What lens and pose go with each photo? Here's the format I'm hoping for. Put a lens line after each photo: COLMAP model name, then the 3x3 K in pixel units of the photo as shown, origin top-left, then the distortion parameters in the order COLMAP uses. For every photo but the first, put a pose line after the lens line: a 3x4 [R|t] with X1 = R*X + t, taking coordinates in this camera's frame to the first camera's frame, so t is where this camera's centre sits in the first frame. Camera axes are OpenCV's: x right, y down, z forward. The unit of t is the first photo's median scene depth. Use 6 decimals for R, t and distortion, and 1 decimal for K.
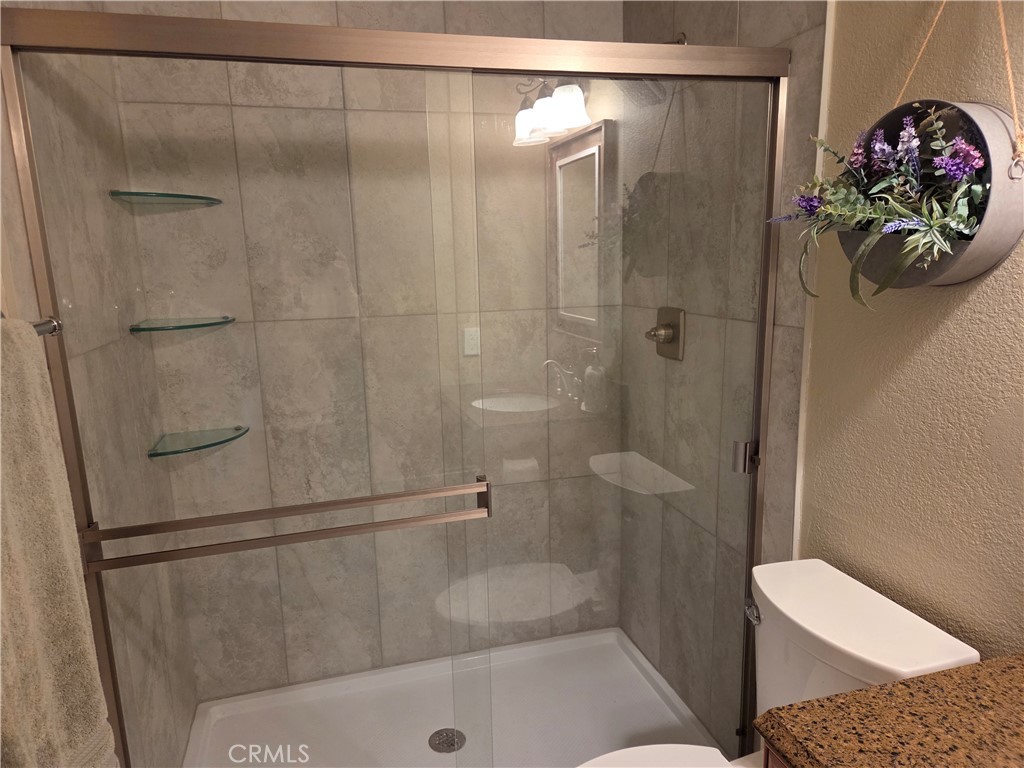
lens RADIAL K [[693.4, 0, 508.4], [0, 693.4, 400.1], [0, 0, 1]] dist [0.087106, -0.082147]
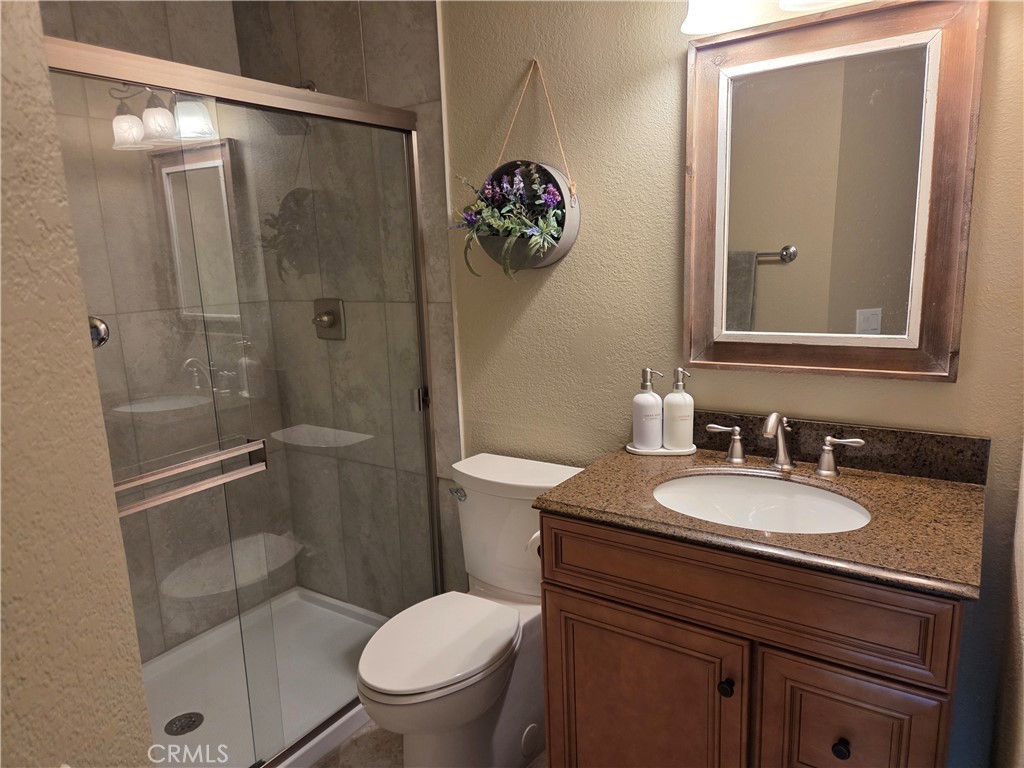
lens RADIAL K [[684.7, 0, 508.8], [0, 684.7, 390.8], [0, 0, 1]] dist [0.090160, -0.077231]
pose [[0.765888, -0.130247, 0.629643, -0.370413], [0.150639, 0.988361, 0.021215, 0.061092], [-0.625078, 0.078600, 0.776595, -0.161803]]
